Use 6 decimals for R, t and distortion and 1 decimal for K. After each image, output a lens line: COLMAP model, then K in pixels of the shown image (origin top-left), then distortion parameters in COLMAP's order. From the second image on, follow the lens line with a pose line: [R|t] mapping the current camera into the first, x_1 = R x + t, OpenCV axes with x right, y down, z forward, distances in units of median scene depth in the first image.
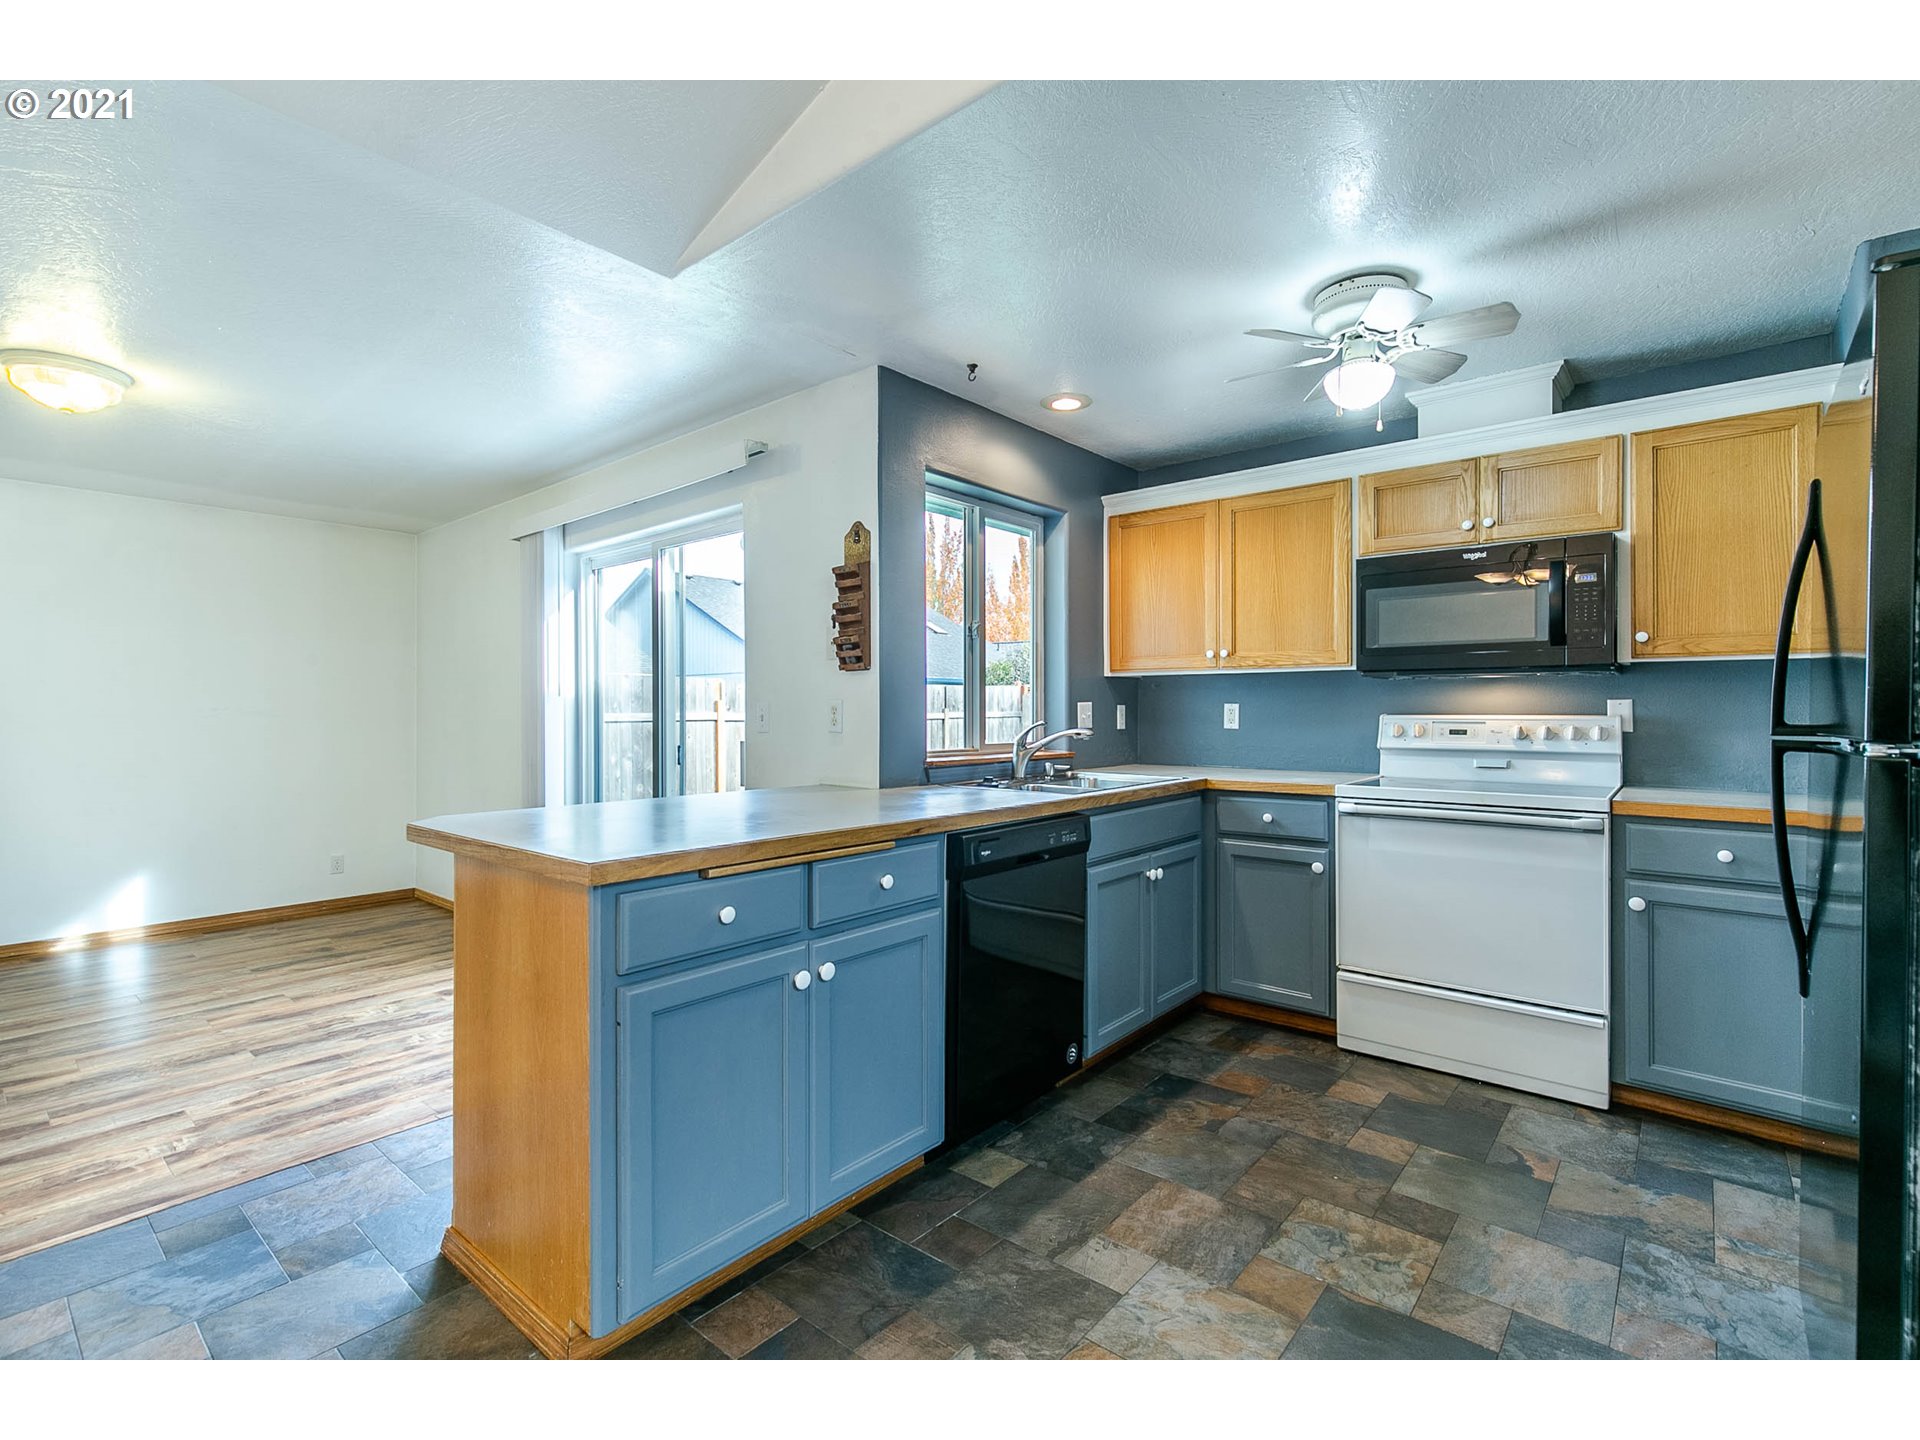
lens RADIAL K [[884.9, 0, 966.5], [0, 884.9, 704.6], [0, 0, 1]] dist [0.010159, -0.002627]
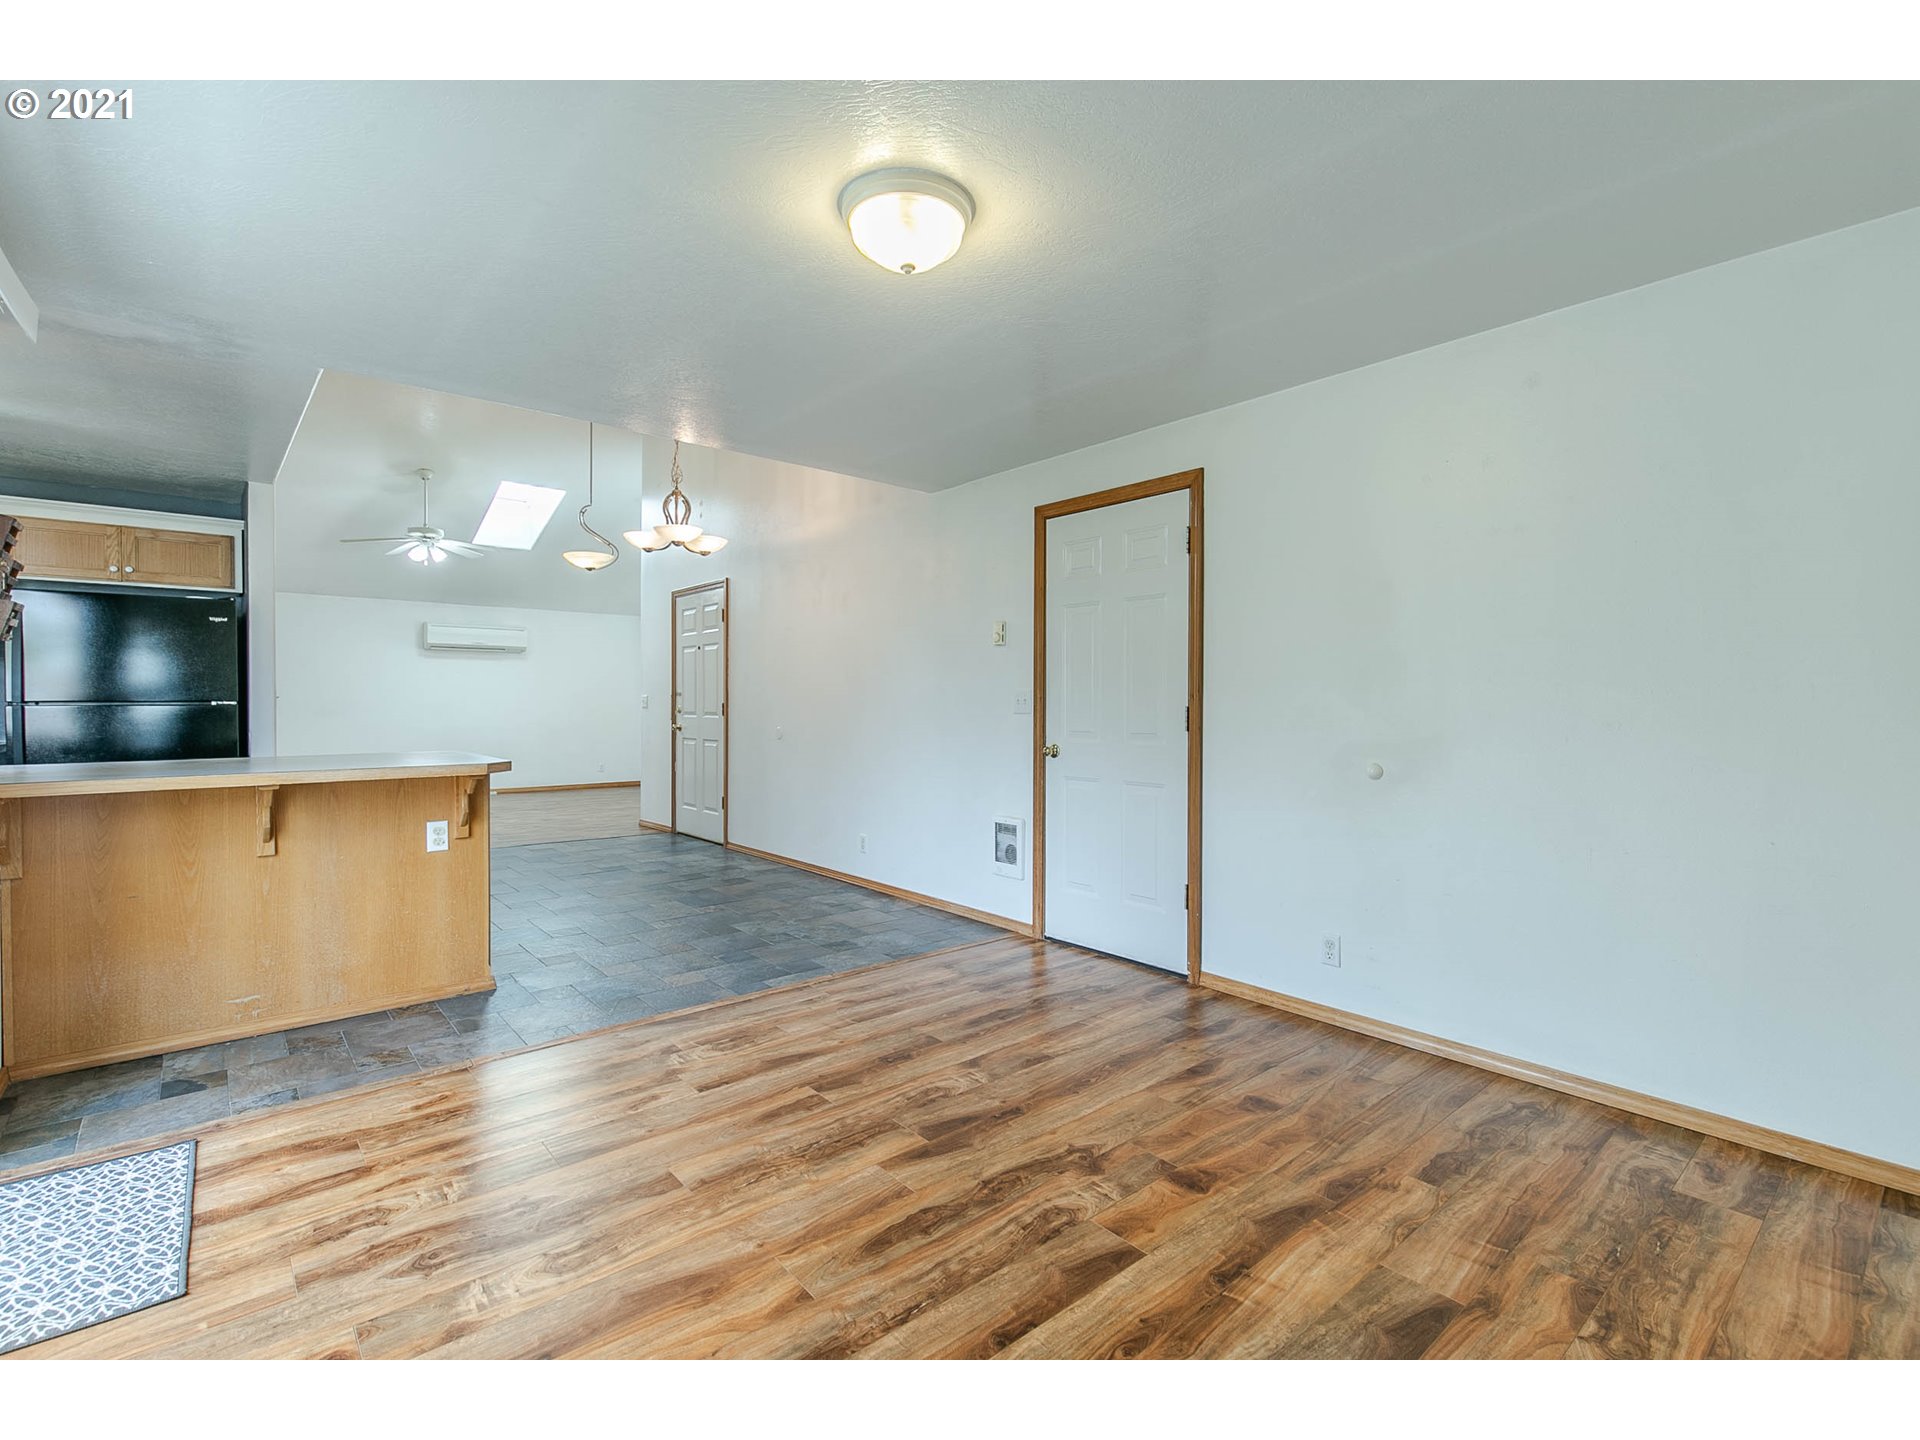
lens RADIAL K [[884.9, 0, 962.5], [0, 884.9, 721.3], [0, 0, 1]] dist [0.010159, -0.002627]
pose [[-0.987196, -0.006355, 0.159388, -1.163727], [-0.003811, 0.999861, 0.016262, 0.021294], [-0.159469, 0.015446, -0.987082, 1.691862]]
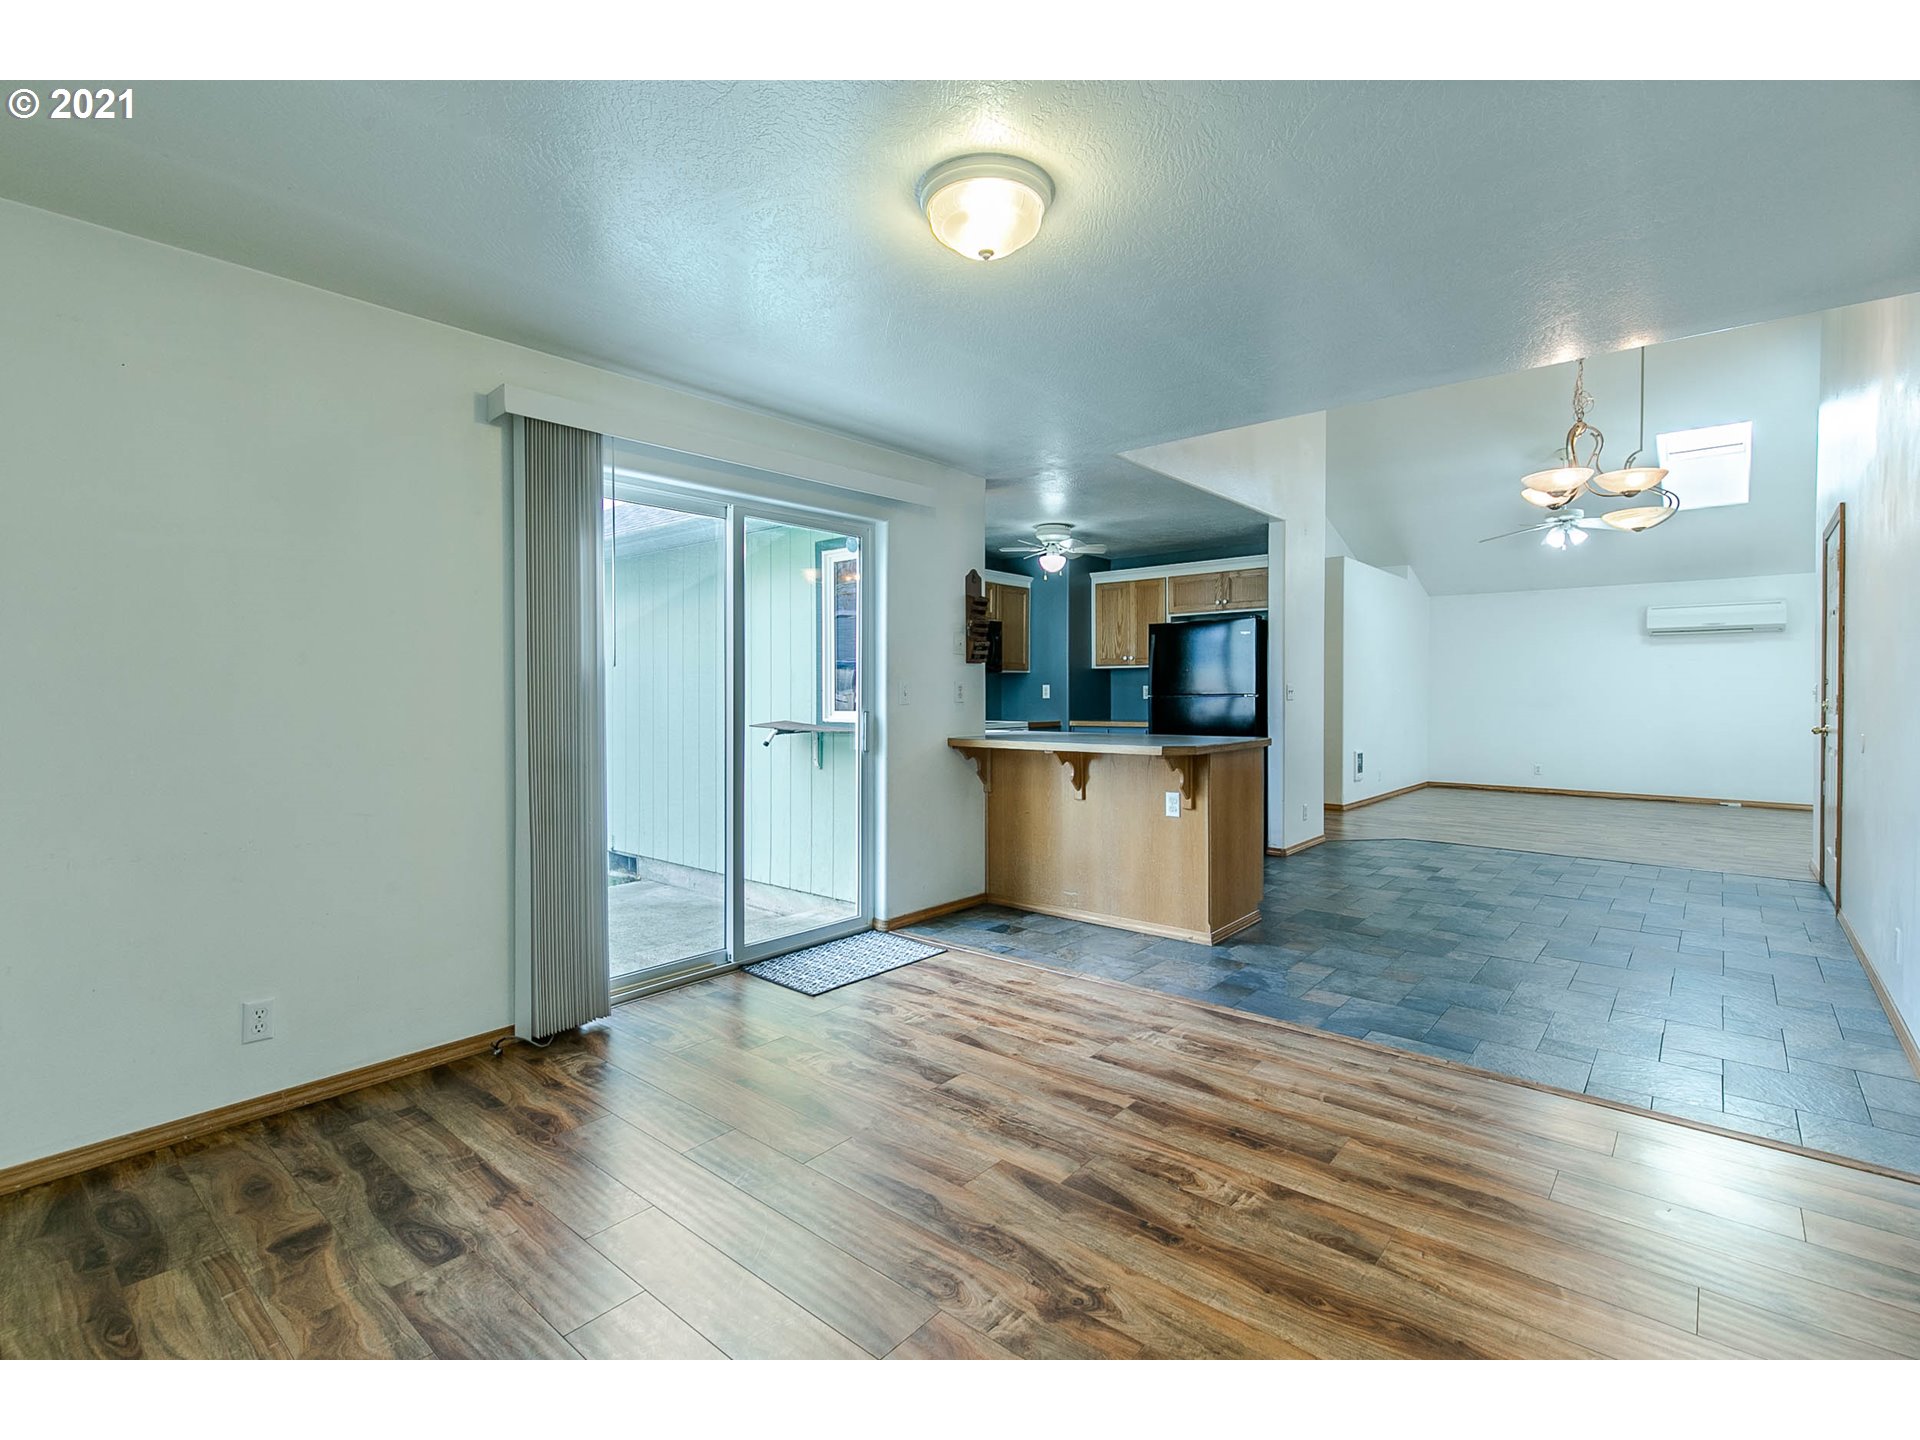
lens RADIAL K [[884.9, 0, 950.2], [0, 884.9, 701.6], [0, 0, 1]] dist [0.010159, -0.002627]
pose [[0.012091, -0.007713, 0.999897, -1.706319], [-0.002648, 0.999966, 0.007746, 0.018422], [-0.999923, -0.002741, 0.012070, 1.017080]]
